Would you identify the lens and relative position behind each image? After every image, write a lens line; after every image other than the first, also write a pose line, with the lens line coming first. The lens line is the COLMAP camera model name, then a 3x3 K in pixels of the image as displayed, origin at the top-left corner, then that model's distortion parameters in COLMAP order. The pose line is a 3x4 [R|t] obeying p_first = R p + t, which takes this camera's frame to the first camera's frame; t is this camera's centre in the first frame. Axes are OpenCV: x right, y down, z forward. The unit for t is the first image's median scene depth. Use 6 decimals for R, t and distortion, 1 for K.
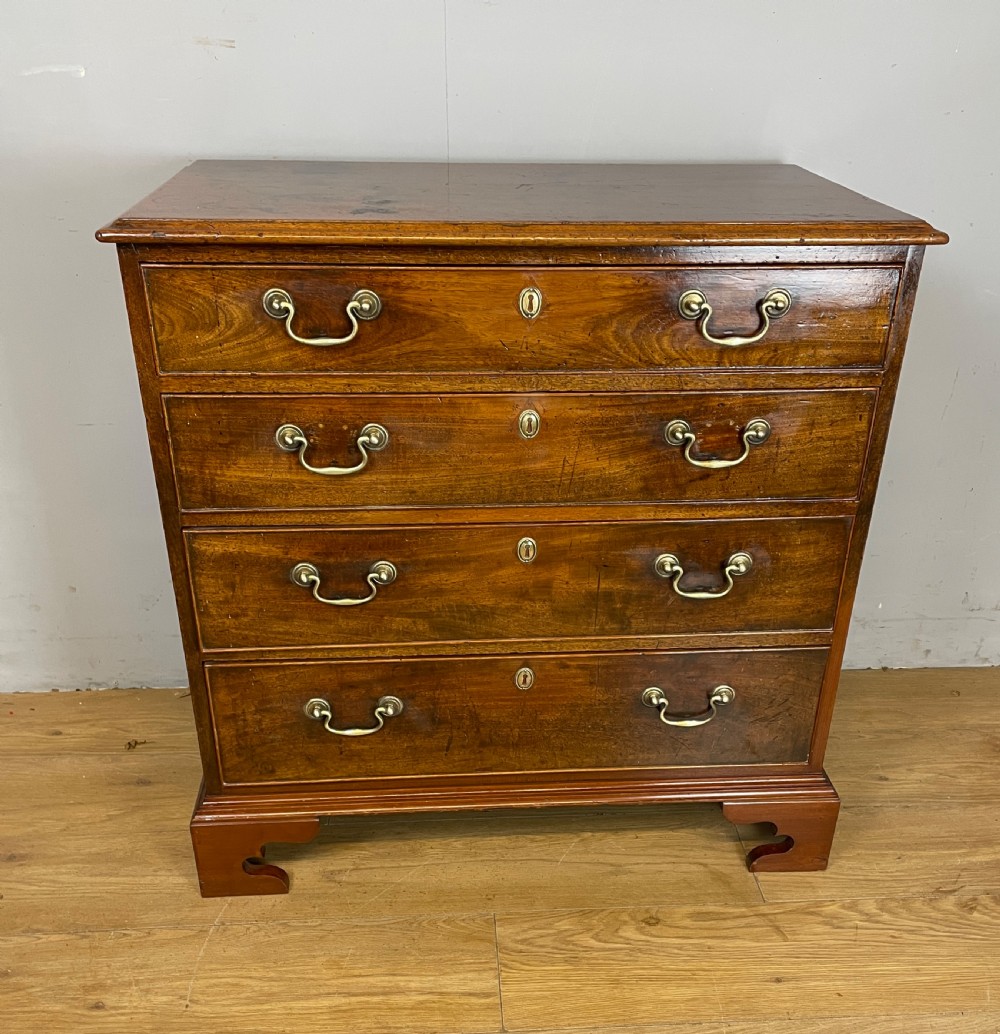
lens RADIAL K [[1079.2, 0, 514.7], [0, 1079.2, 640.5], [0, 0, 1]] dist [0.039162, 0.000000]
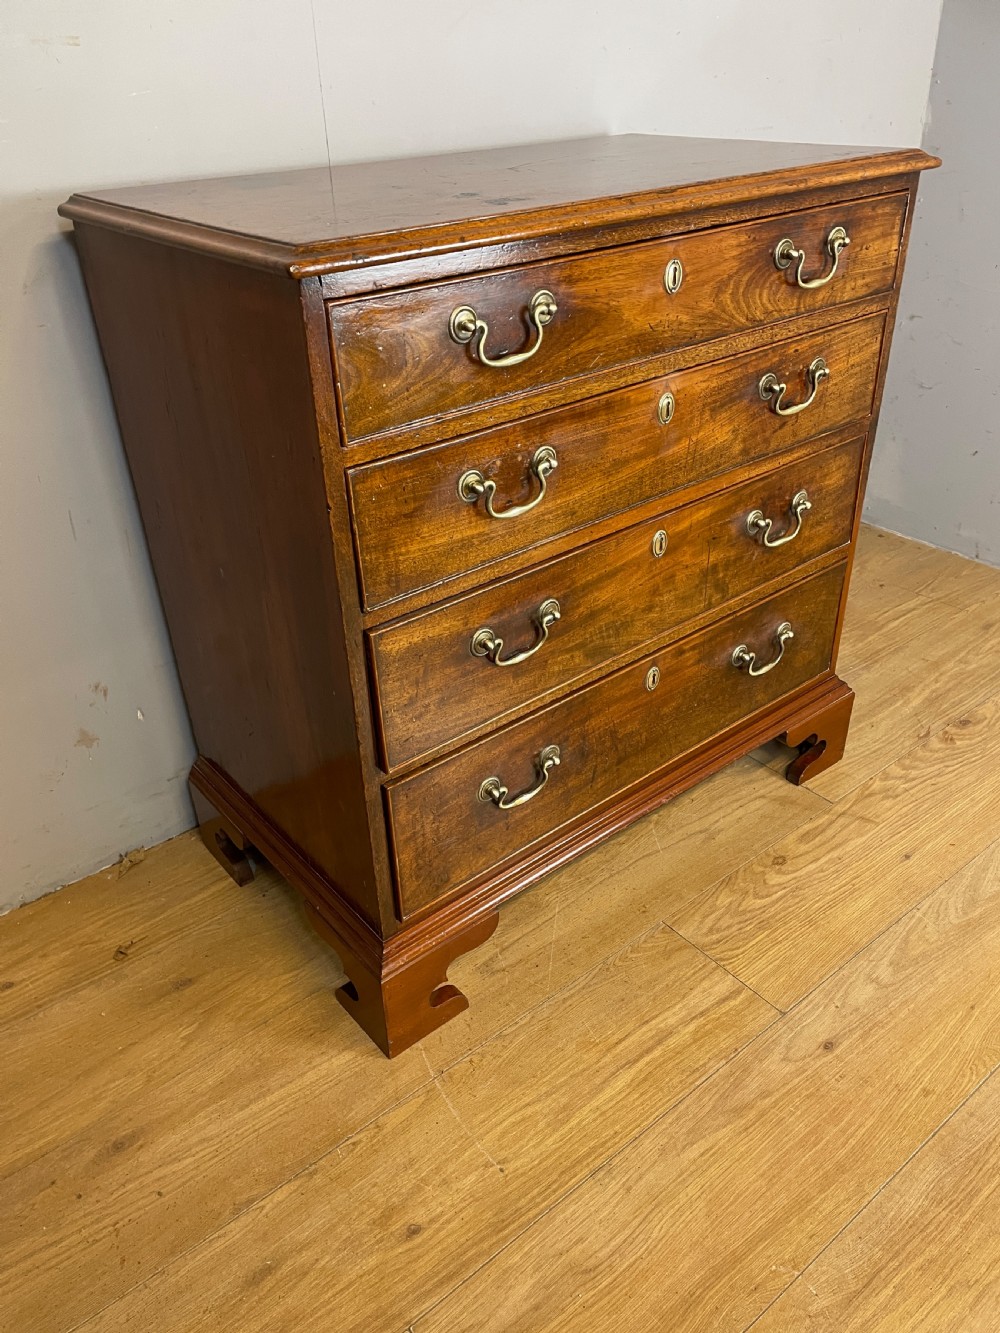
lens RADIAL K [[1015.5, 0, 490.8], [0, 1015.5, 674.7], [0, 0, 1]] dist [0.084896, -0.116588]
pose [[0.822122, -0.334817, 0.460448, -0.553260], [0.323683, 0.940236, 0.105765, -0.116196], [-0.468342, 0.062087, 0.881363, 0.274624]]
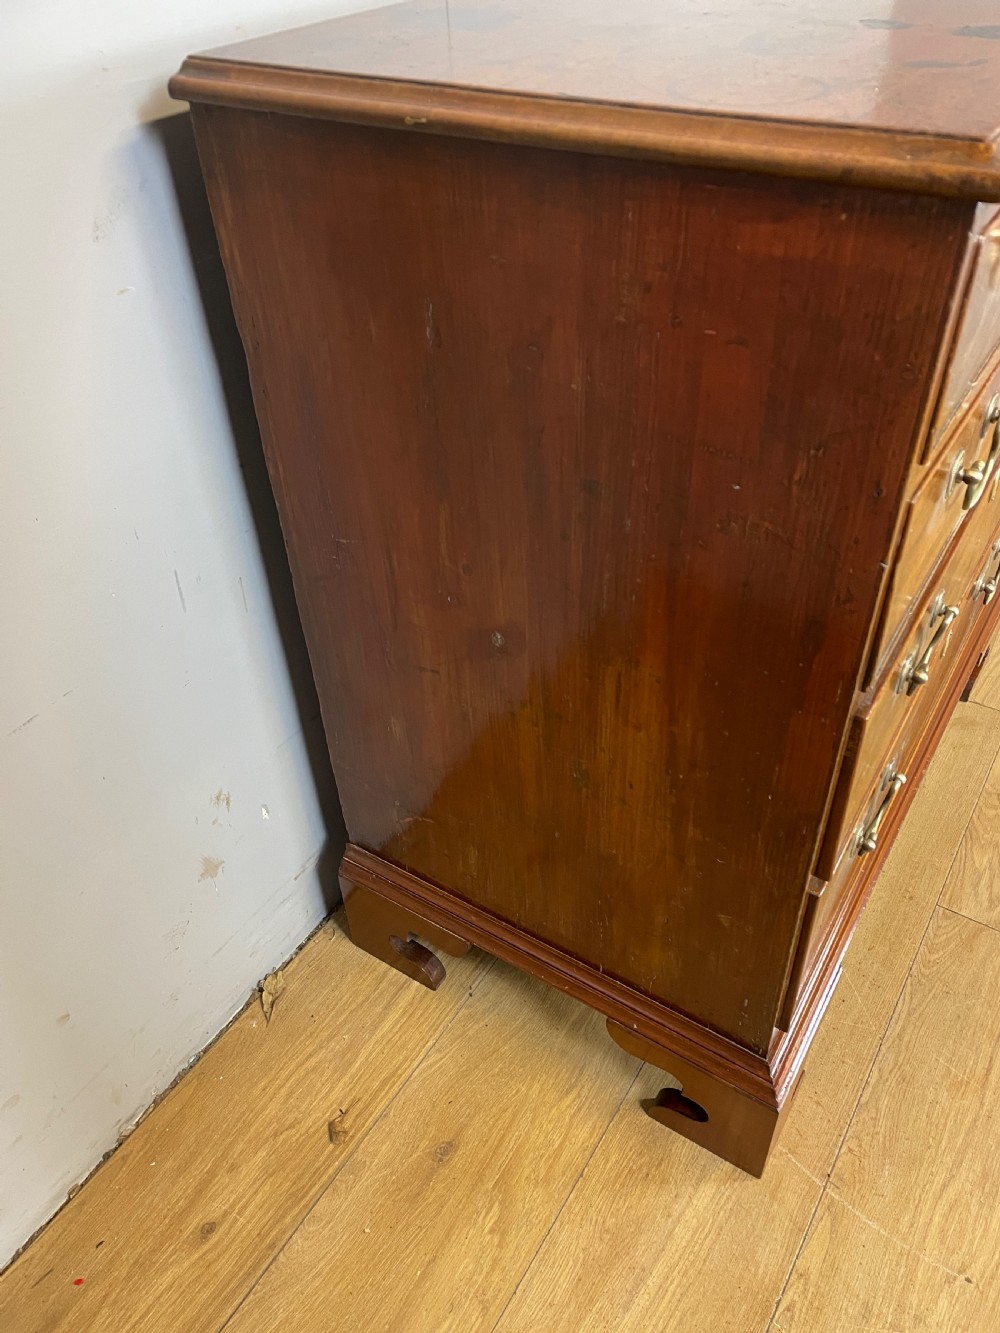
lens RADIAL K [[1015.5, 0, 507.9], [0, 1015.5, 676.3], [0, 0, 1]] dist [0.084896, -0.116588]
pose [[0.599485, -0.549453, 0.581996, -0.660380], [0.433455, 0.834155, 0.341031, -0.354691], [-0.672855, 0.047826, 0.738226, 0.694400]]
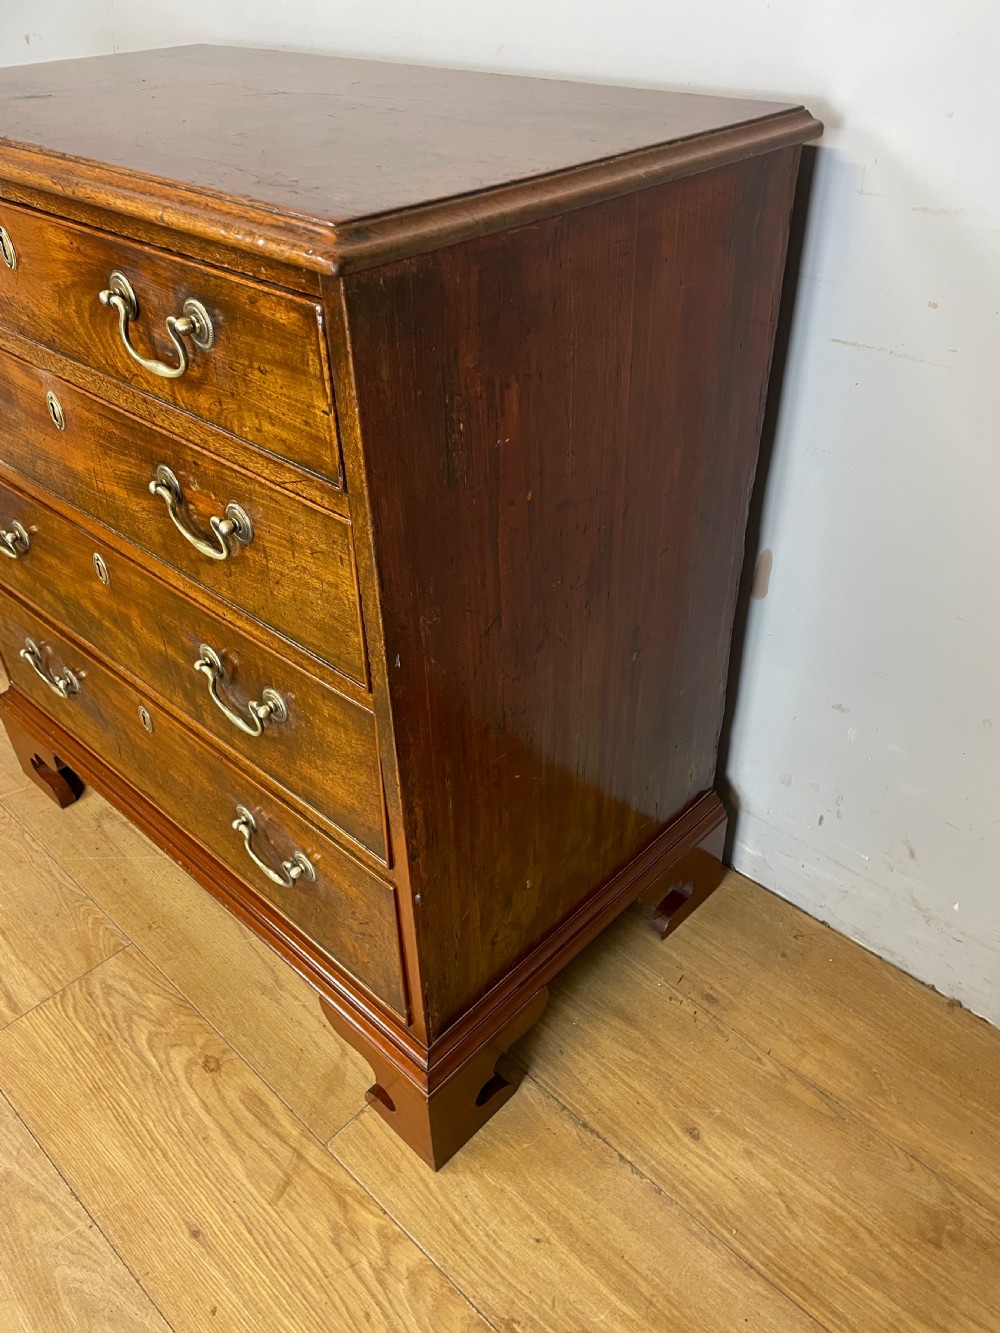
lens RADIAL K [[1015.5, 0, 517.4], [0, 1015.5, 674.1], [0, 0, 1]] dist [0.084896, -0.116588]
pose [[0.674007, 0.418946, -0.608440, 0.692005], [-0.349725, 0.906450, 0.236730, -0.292675], [0.650698, 0.053229, 0.757469, 0.615052]]
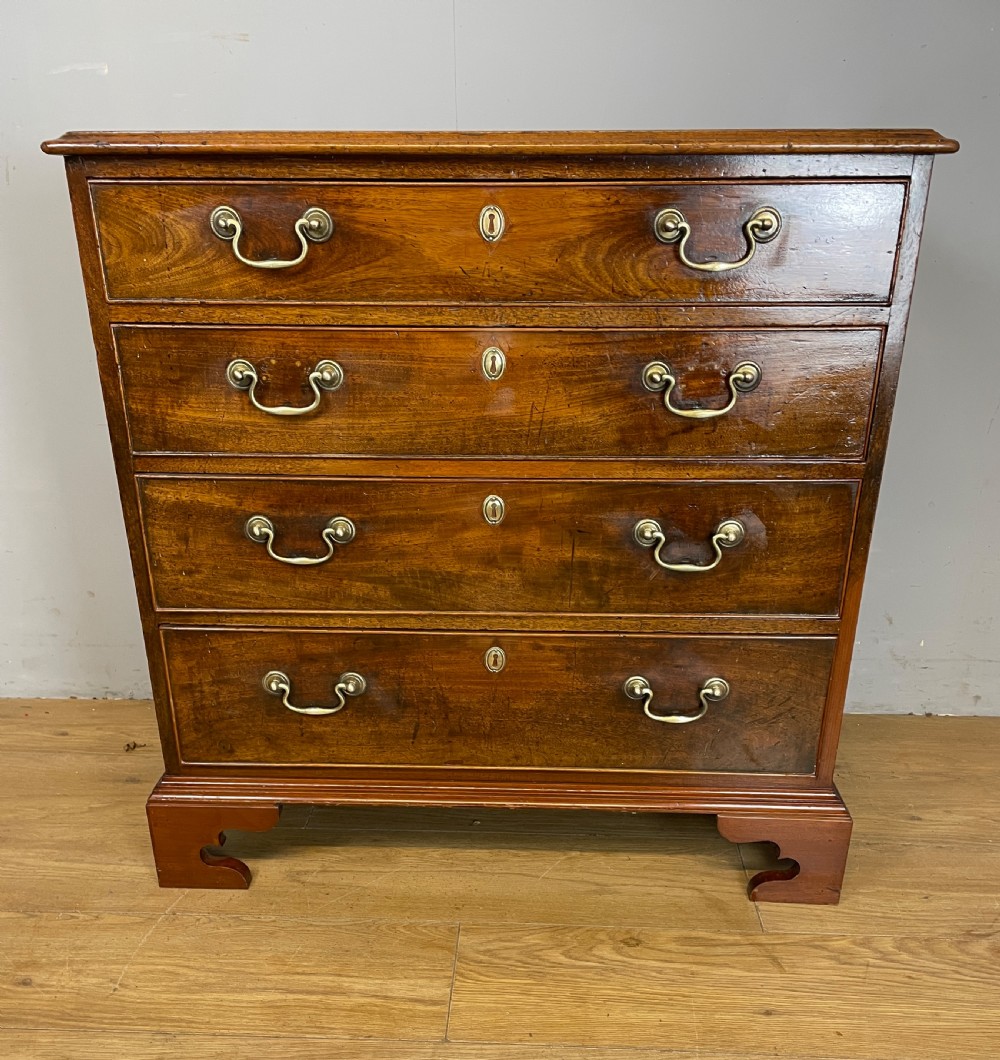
lens RADIAL K [[1011.9, 0, 497.4], [0, 1011.9, 677.3], [0, 0, 1]] dist [0.031542, 0.000000]
pose [[0.992515, 0.036054, -0.116683, 0.117873], [-0.046238, 0.995240, -0.085786, 0.130844], [0.113034, 0.090539, 0.989457, 0.148931]]
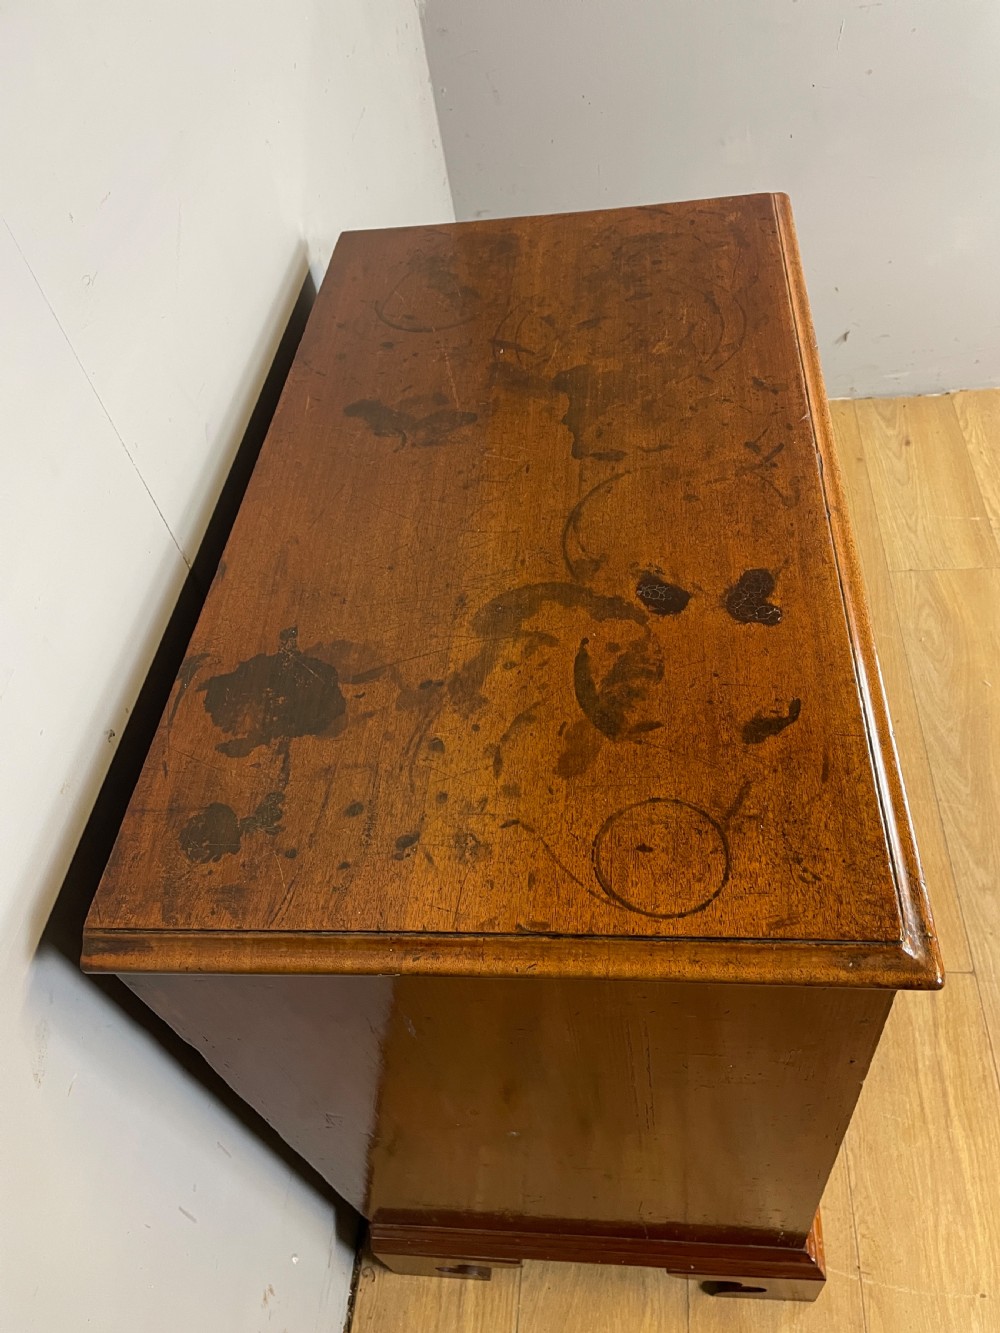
lens RADIAL K [[1015.5, 0, 517.9], [0, 1015.5, 664.0], [0, 0, 1]] dist [0.084896, -0.116588]
pose [[0.150597, -0.773368, 0.615811, -0.485221], [0.604487, 0.564934, 0.561646, -0.695988], [-0.782251, 0.287667, 0.552568, 0.680942]]
